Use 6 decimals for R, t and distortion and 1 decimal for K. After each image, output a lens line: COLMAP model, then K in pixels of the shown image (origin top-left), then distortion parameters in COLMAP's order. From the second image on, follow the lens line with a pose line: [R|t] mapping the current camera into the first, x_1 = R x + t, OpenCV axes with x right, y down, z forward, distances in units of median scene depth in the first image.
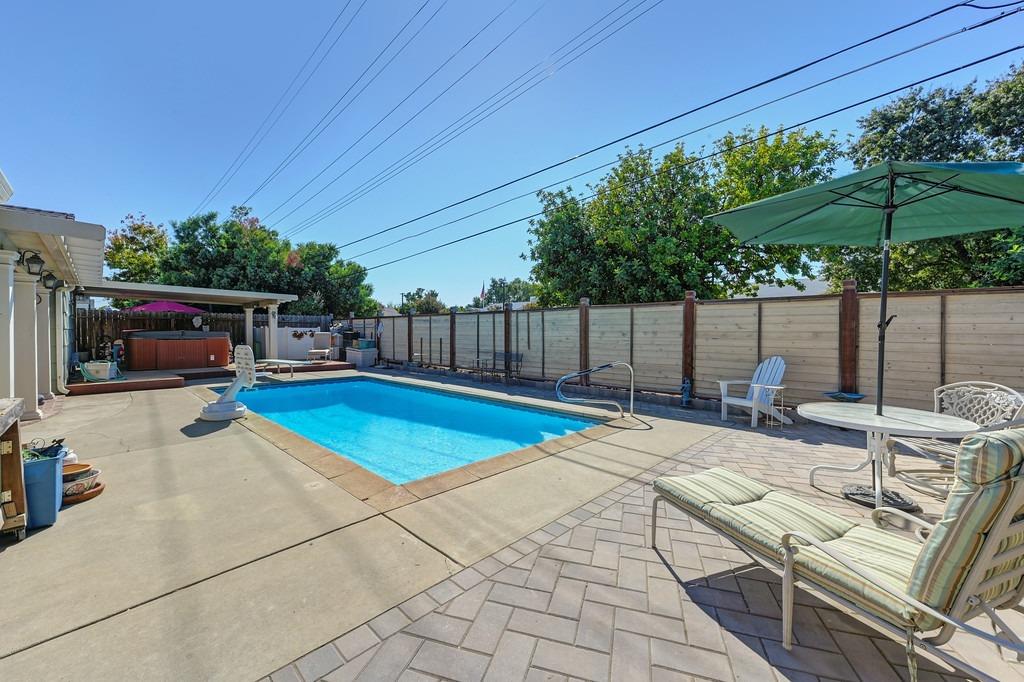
lens RADIAL K [[406.1, 0, 520.4], [0, 406.1, 346.2], [0, 0, 1]] dist [-0.001157, -0.000141]
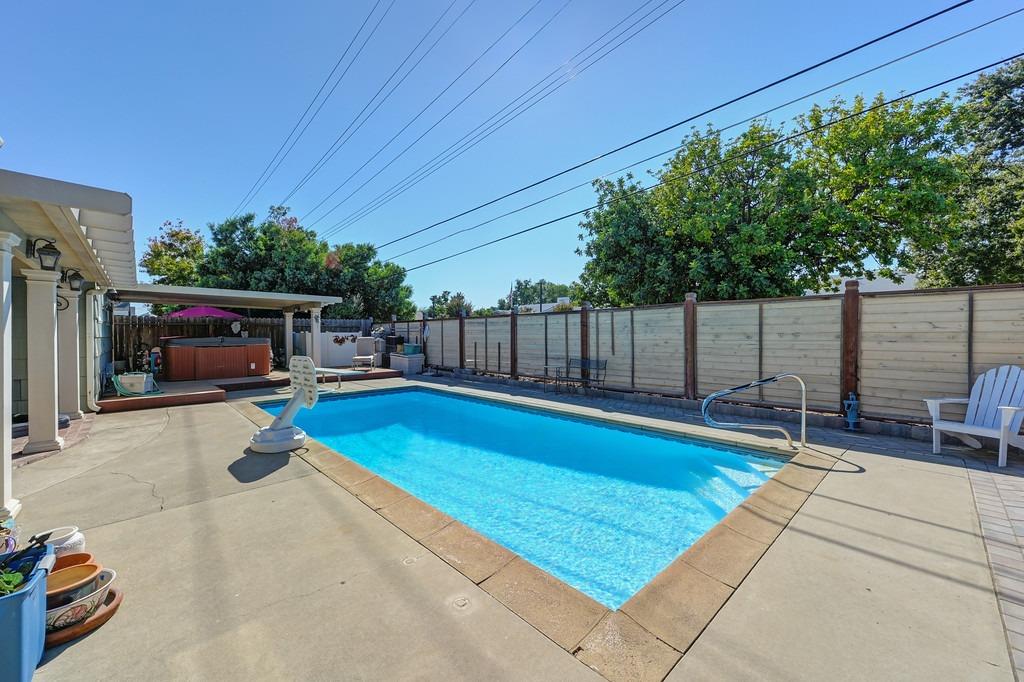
lens RADIAL K [[406.1, 0, 519.8], [0, 406.1, 343.6], [0, 0, 1]] dist [0.000877, 0.000569]
pose [[0.998500, -0.009666, -0.053898, -0.096961], [0.009060, 0.999893, -0.011464, -0.006407], [0.054003, 0.010959, 0.998481, 0.103488]]
